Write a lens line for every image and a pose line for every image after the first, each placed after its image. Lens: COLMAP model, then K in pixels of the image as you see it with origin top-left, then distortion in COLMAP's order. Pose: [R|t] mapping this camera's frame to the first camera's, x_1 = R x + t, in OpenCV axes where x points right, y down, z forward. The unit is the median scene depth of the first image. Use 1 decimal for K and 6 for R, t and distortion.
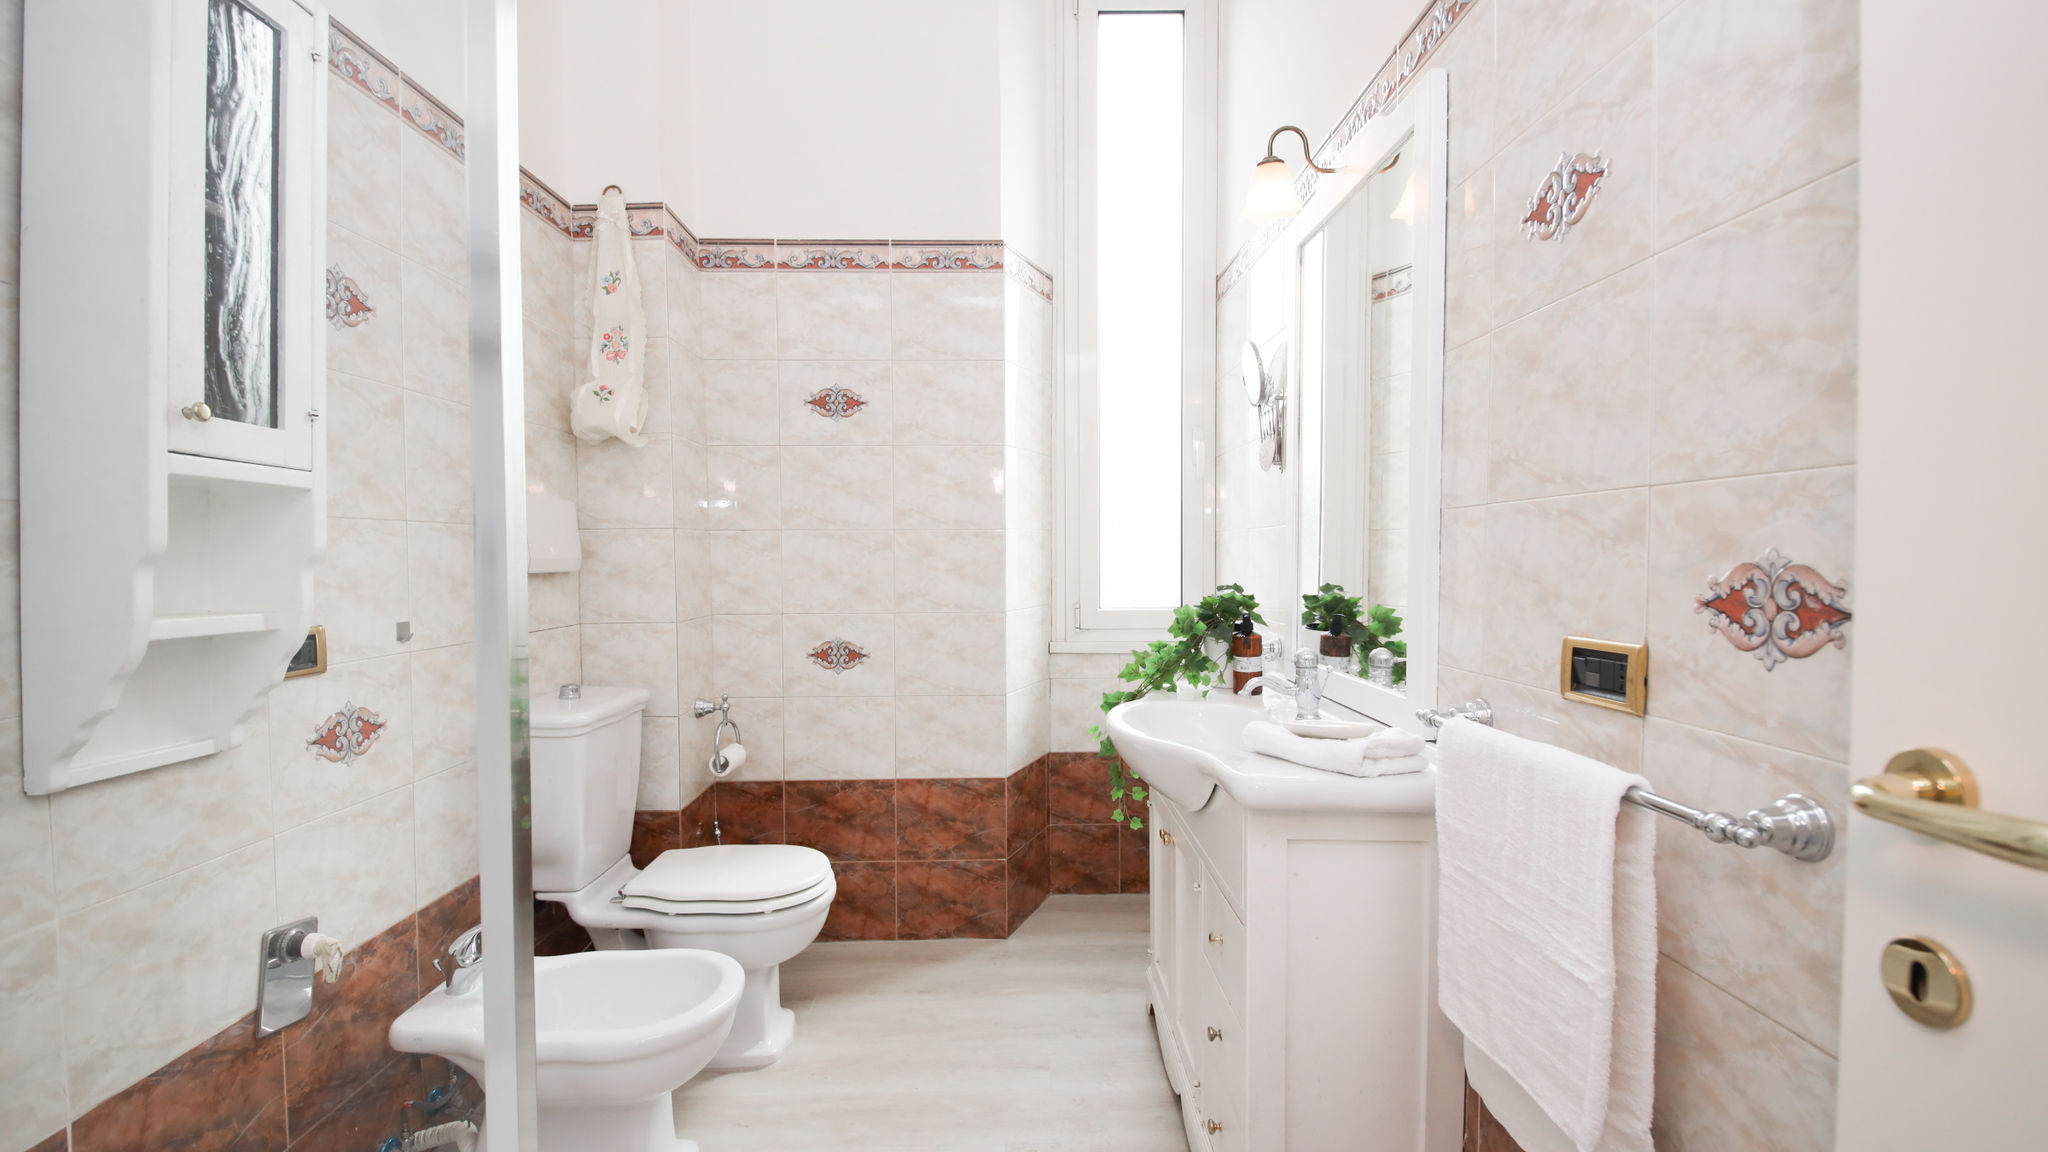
lens RADIAL K [[908.1, 0, 1024.0], [0, 908.1, 576.0], [0, 0, 1]] dist [0.000496, -0.017425]
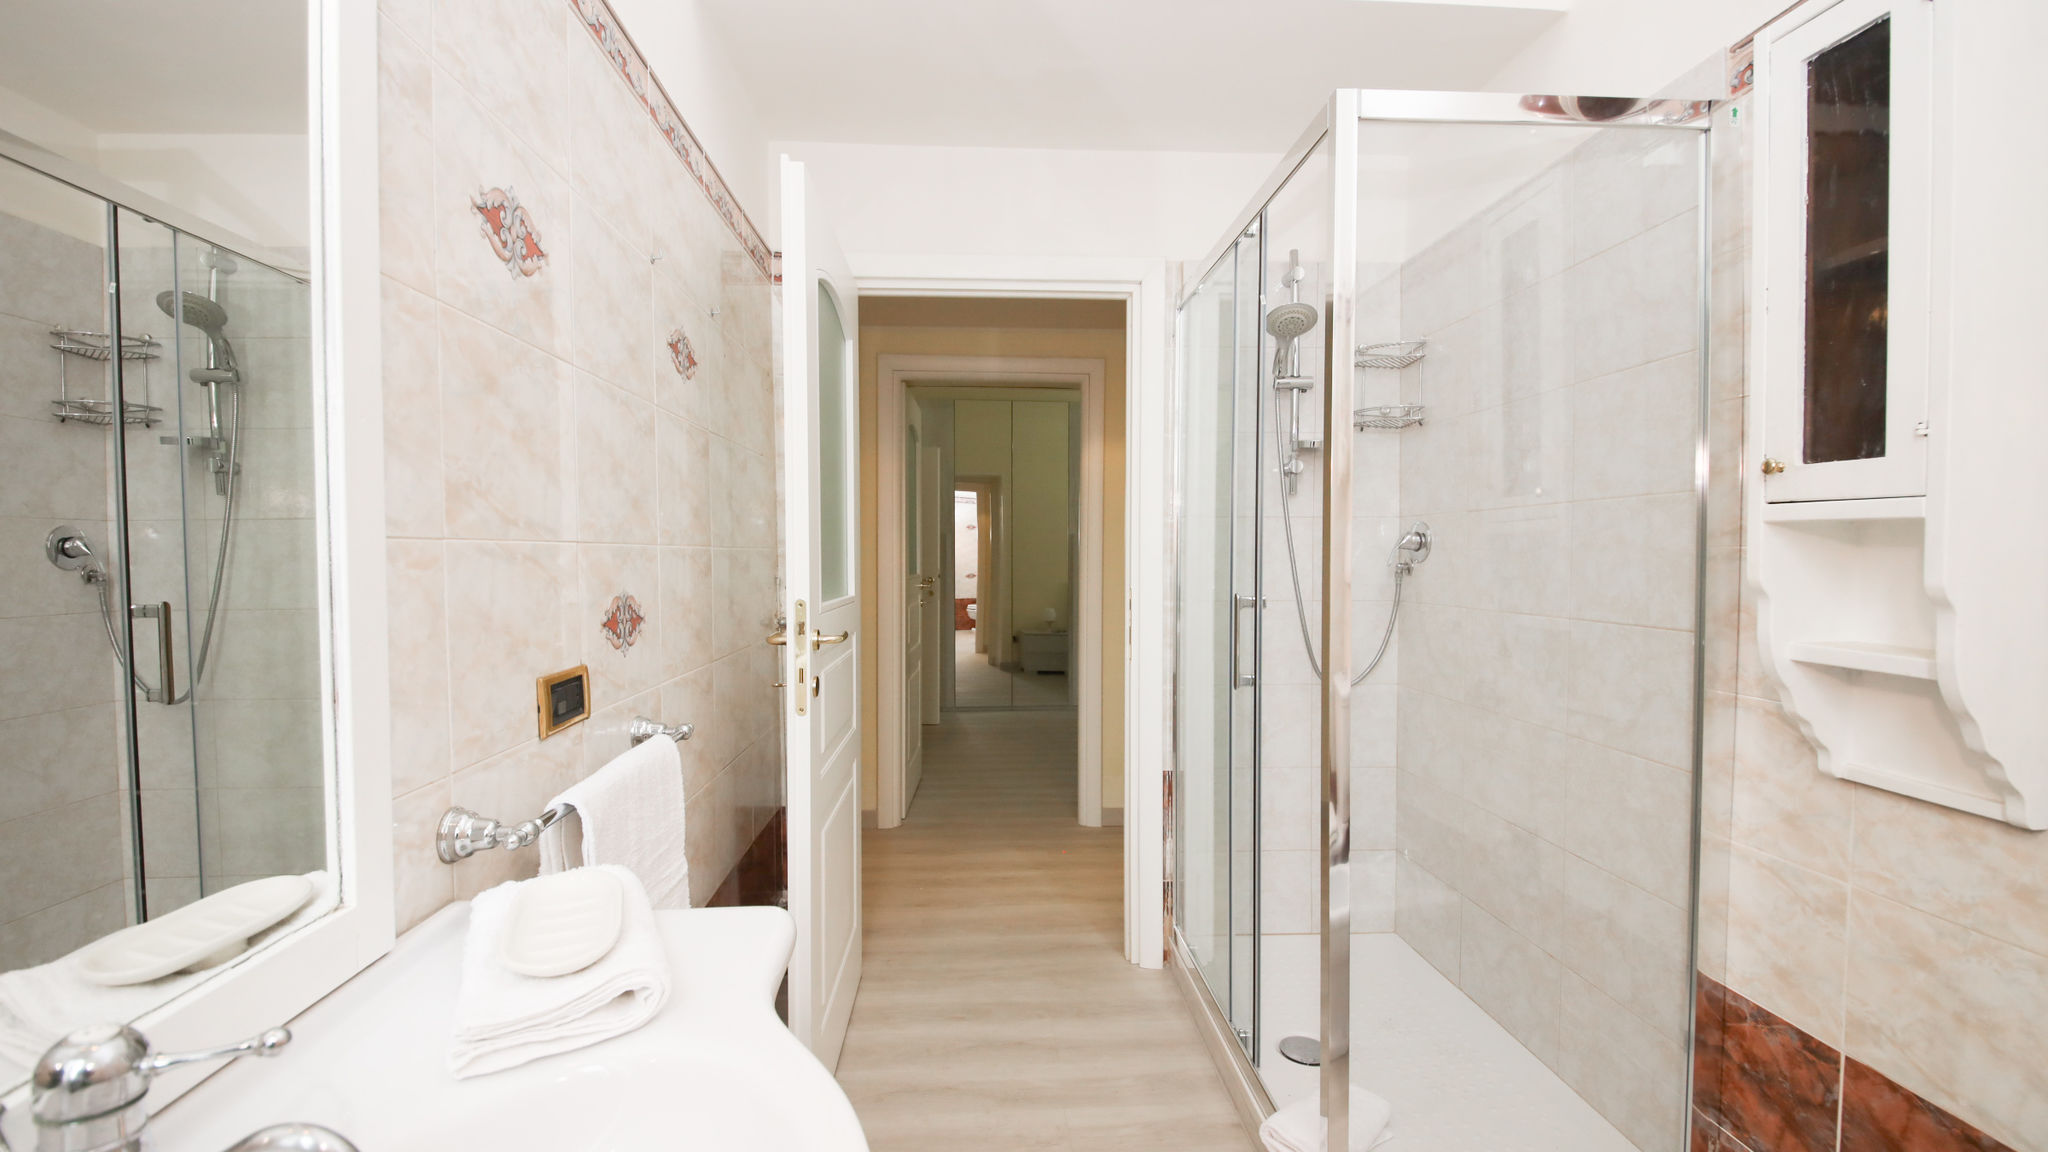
lens RADIAL K [[908.1, 0, 1024.0], [0, 908.1, 576.0], [0, 0, 1]] dist [0.000496, -0.017425]
pose [[-0.998945, 0.005974, -0.045534, 0.106716], [0.003889, 0.998946, 0.045733, -0.104371], [0.045759, 0.045508, -0.997915, 2.246980]]
